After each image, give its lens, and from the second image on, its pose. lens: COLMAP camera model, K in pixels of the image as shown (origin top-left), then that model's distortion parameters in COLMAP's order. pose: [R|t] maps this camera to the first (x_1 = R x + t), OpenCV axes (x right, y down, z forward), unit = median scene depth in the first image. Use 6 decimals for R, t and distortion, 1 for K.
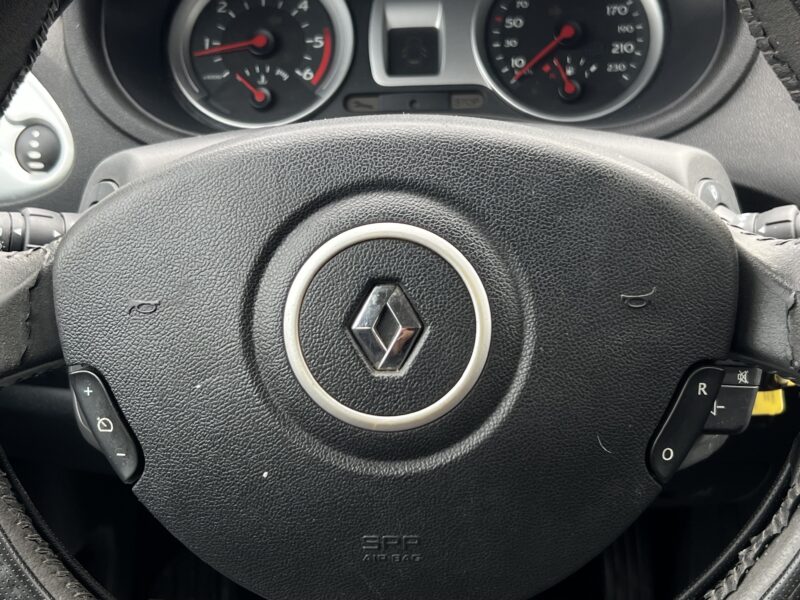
lens RADIAL K [[1150.8, 0, 395.2], [0, 1150.8, 298.5], [0, 0, 1]] dist [0.118592, 0.000000]
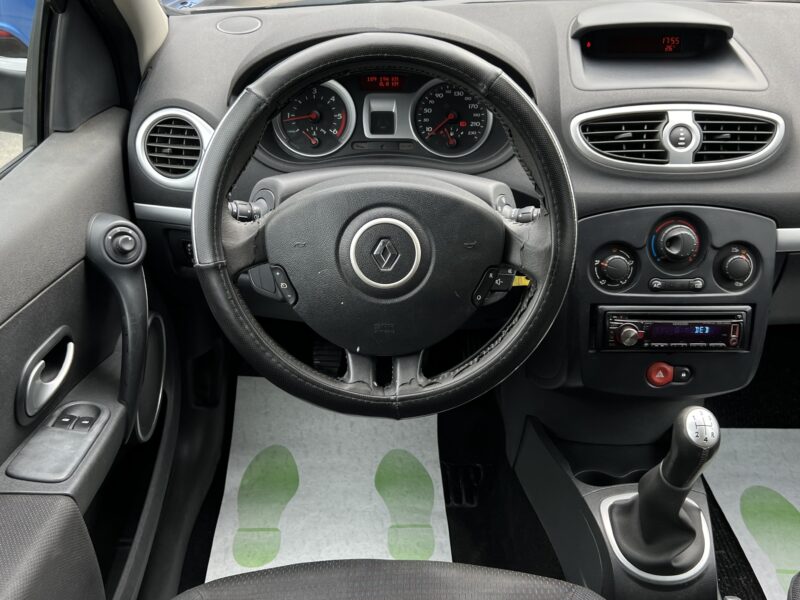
lens RADIAL K [[816.4, 0, 386.1], [0, 816.4, 298.1], [0, 0, 1]] dist [0.070654, 0.000000]
pose [[0.997600, 0.010409, 0.068460, -0.093130], [-0.017978, 0.993670, 0.110892, -0.059289], [-0.066872, -0.111857, 0.991472, -0.683652]]
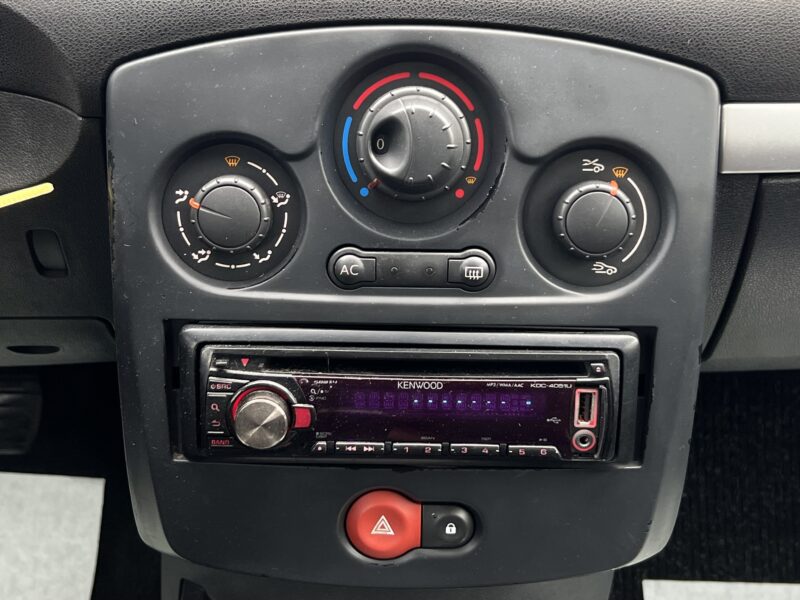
lens RADIAL K [[1150.8, 0, 399.6], [0, 1150.8, 296.1], [0, 0, 1]] dist [0.118592, 0.000000]
pose [[0.999191, 0.027059, 0.029749, 0.576752], [-0.030982, 0.989598, 0.140481, -0.001991], [-0.025638, -0.141289, 0.989636, 0.162053]]
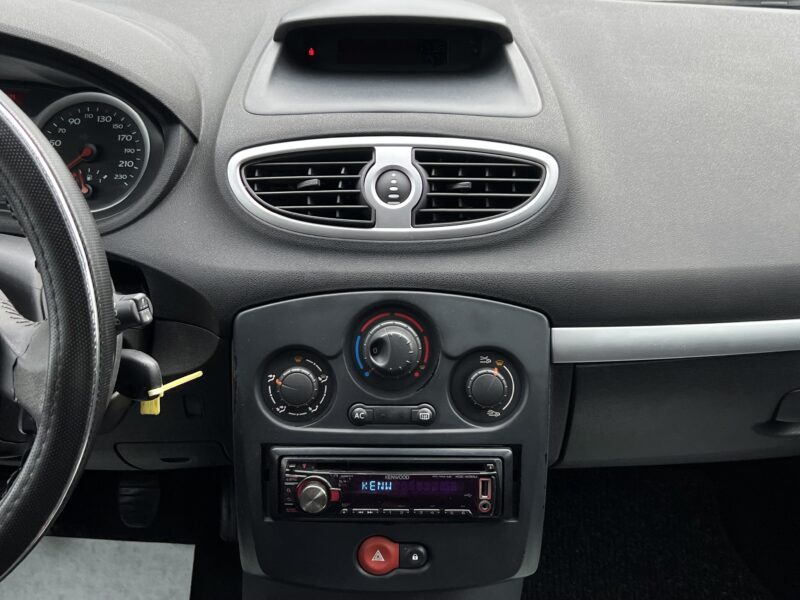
lens RADIAL K [[962.5, 0, 397.3], [0, 962.5, 296.9], [0, 0, 1]] dist [0.140008, 0.000000]
pose [[0.999285, 0.019587, 0.032334, 0.571219], [-0.020596, 0.999302, 0.031161, -0.102154], [-0.031701, -0.031805, 0.998991, -0.304407]]
